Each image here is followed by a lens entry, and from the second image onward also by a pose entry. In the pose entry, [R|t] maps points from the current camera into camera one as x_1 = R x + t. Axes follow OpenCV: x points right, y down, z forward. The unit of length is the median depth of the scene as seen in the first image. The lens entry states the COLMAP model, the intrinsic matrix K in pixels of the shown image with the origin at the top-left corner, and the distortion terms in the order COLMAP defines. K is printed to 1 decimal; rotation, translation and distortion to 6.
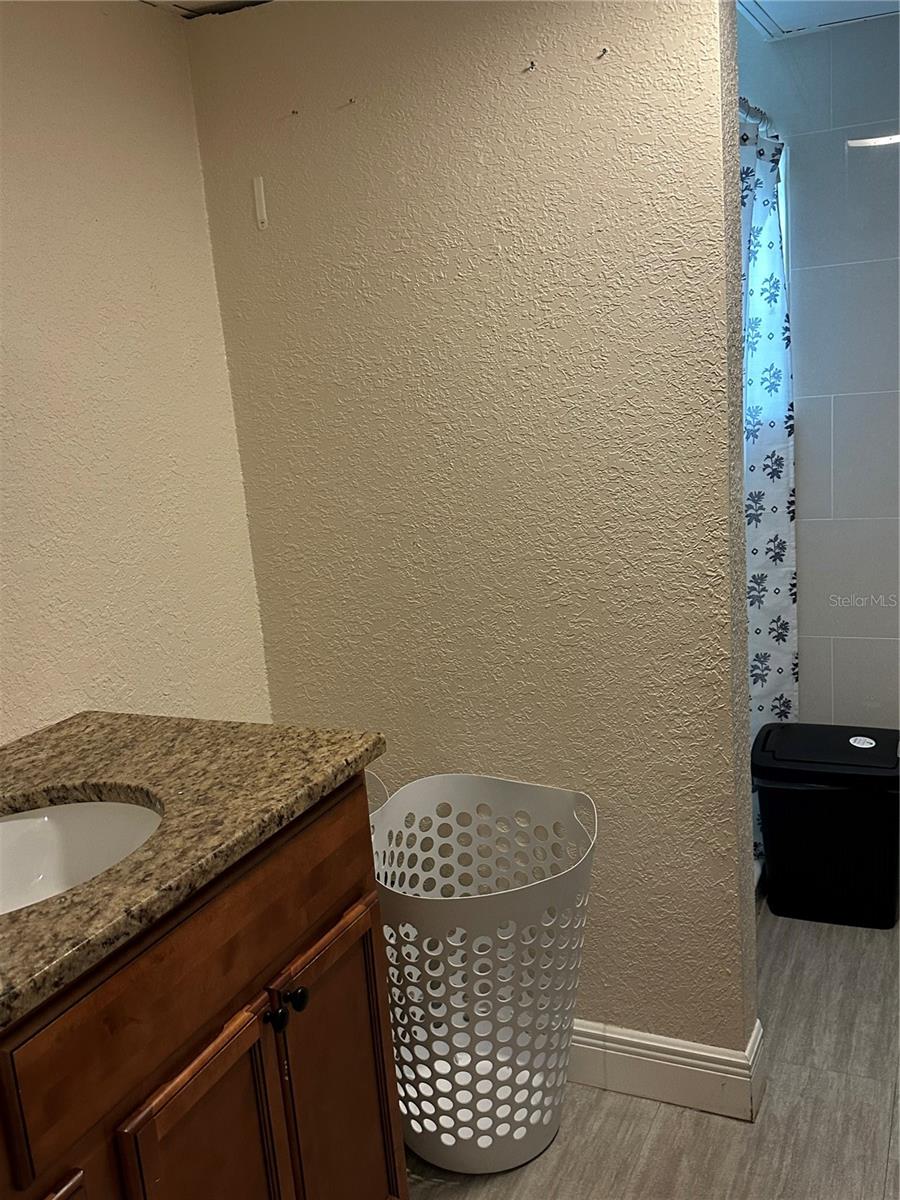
lens RADIAL K [[1086.9, 0, 451.4], [0, 1086.9, 600.2], [0, 0, 1]] dist [0.188996, -0.366241]
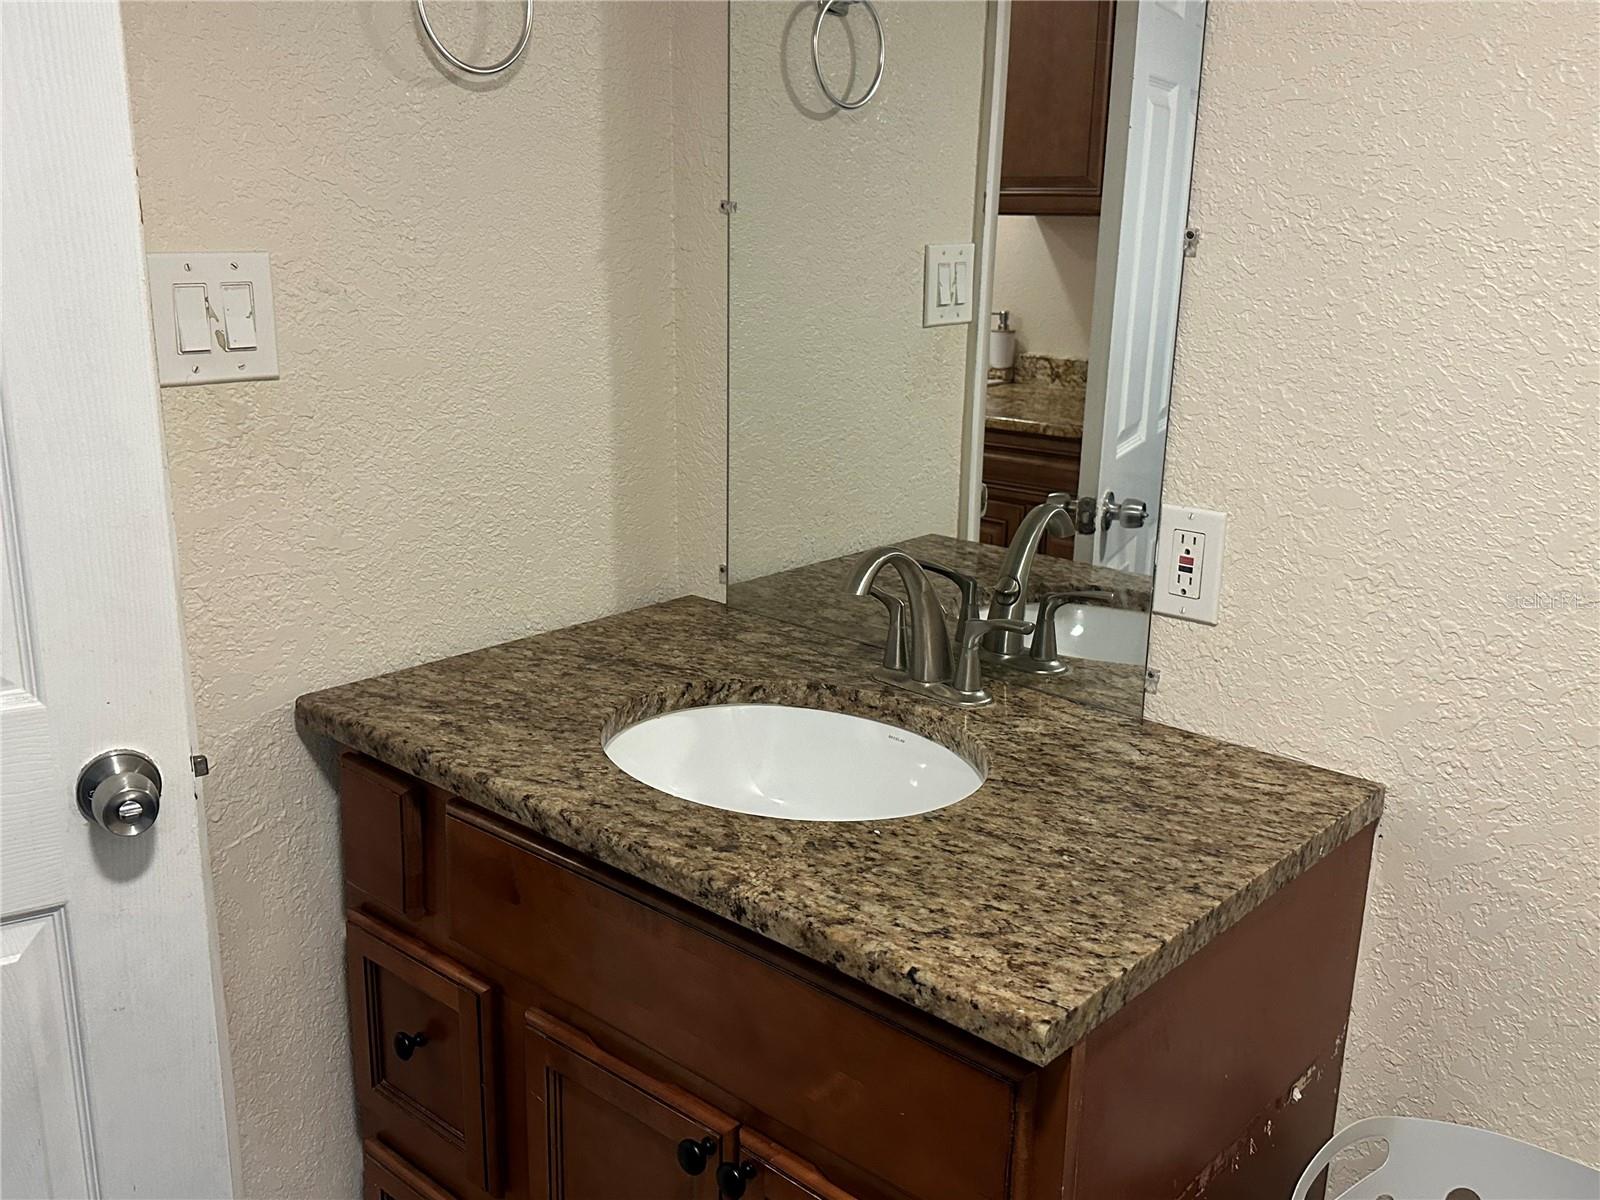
lens RADIAL K [[1449.2, 0, 798.1], [0, 1449.2, 587.2], [0, 0, 1]] dist [0.188996, -0.366241]
pose [[-0.282371, 0.325283, -0.902473, 0.512130], [-0.193724, 0.902040, 0.385740, -0.287567], [0.939541, 0.283752, -0.191695, 1.094749]]
